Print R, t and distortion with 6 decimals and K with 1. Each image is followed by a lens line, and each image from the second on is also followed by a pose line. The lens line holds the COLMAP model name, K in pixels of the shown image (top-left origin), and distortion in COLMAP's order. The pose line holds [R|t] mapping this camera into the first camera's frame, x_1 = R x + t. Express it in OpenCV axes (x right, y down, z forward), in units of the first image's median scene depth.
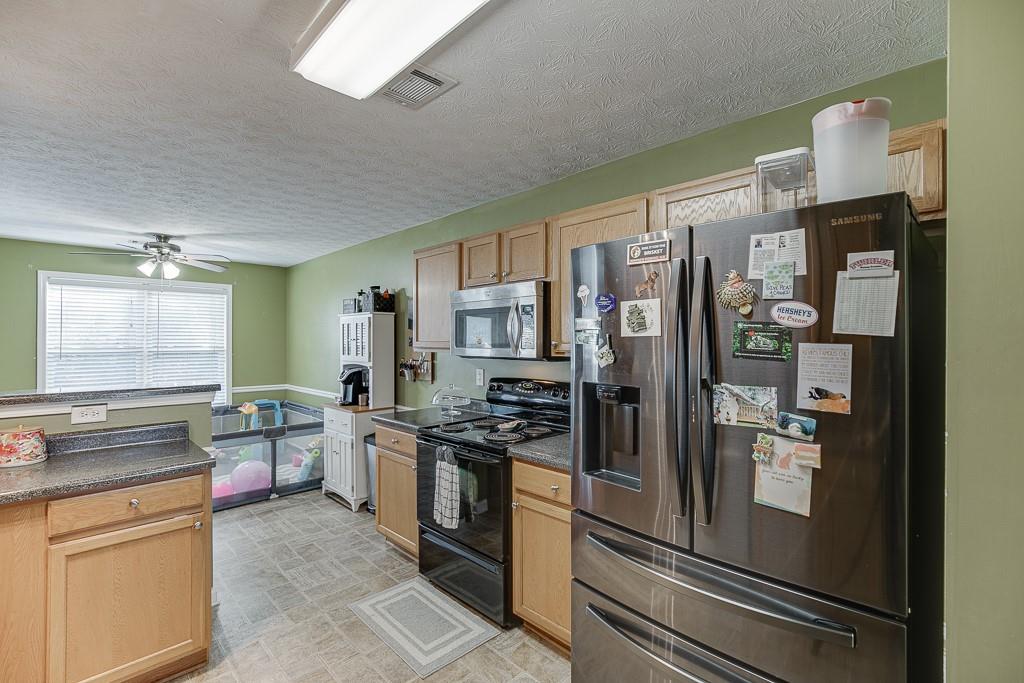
lens RADIAL K [[462.5, 0, 518.7], [0, 462.5, 335.7], [0, 0, 1]] dist [-0.019096, 0.008657]
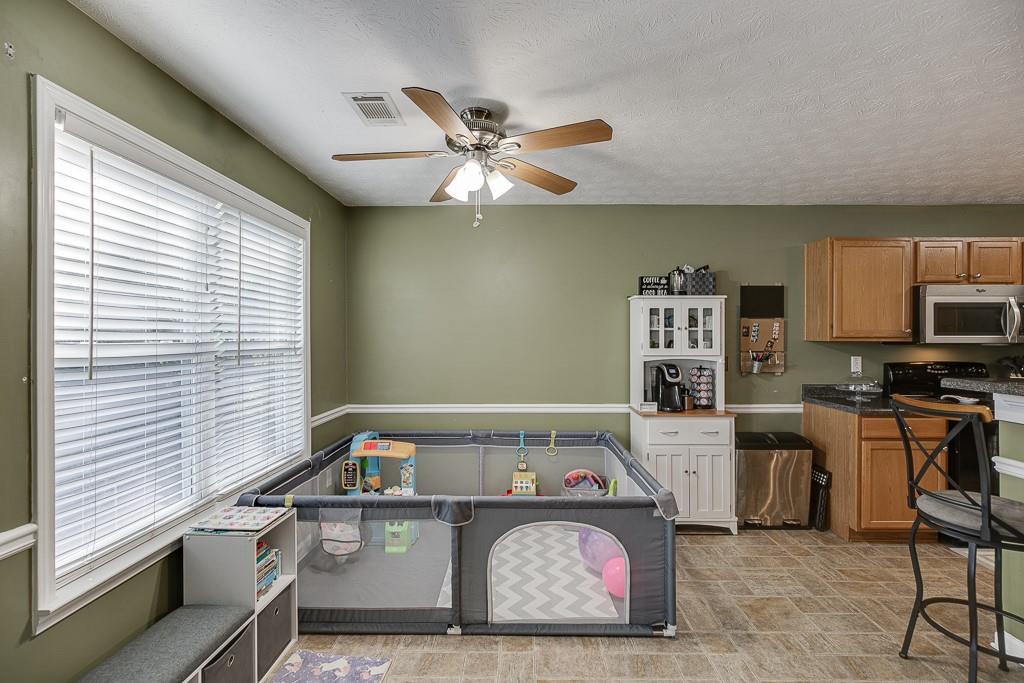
lens RADIAL K [[462.5, 0, 518.7], [0, 462.5, 335.7], [0, 0, 1]] dist [-0.019096, 0.008657]
pose [[0.717494, 0.004832, 0.696548, -1.137862], [-0.005467, 0.999984, -0.001306, 0.022683], [-0.696543, -0.002871, 0.717509, 0.630633]]
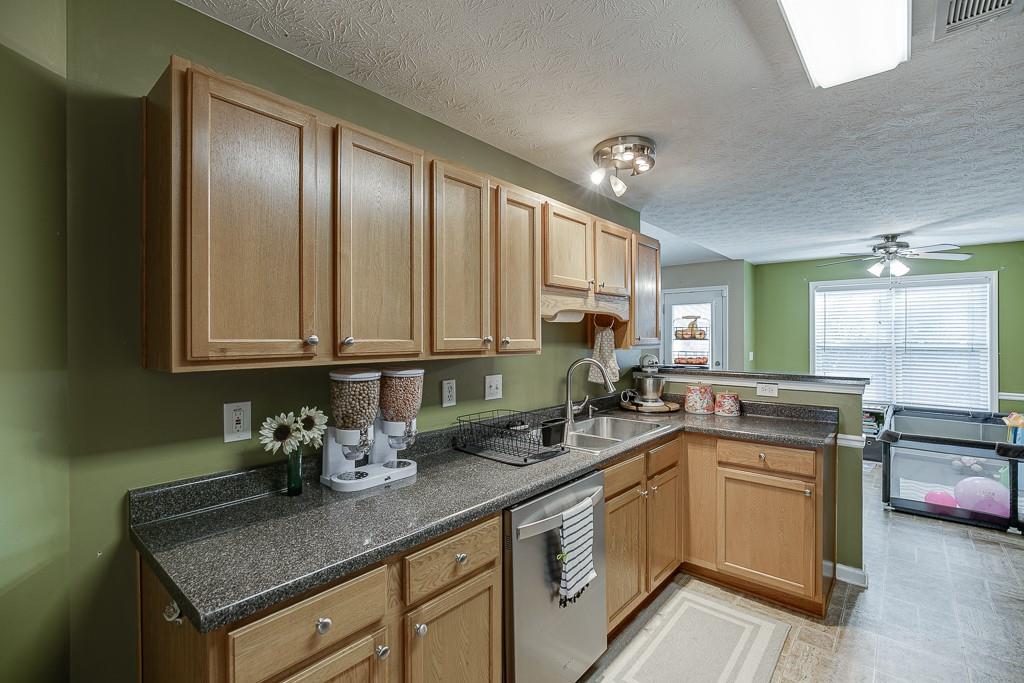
lens RADIAL K [[462.5, 0, 518.7], [0, 462.5, 335.7], [0, 0, 1]] dist [-0.019096, 0.008657]
pose [[0.085865, 0.000549, -0.996307, 0.192748], [0.008227, 0.999965, 0.001260, 0.000556], [0.996273, -0.008305, 0.085857, 0.073807]]
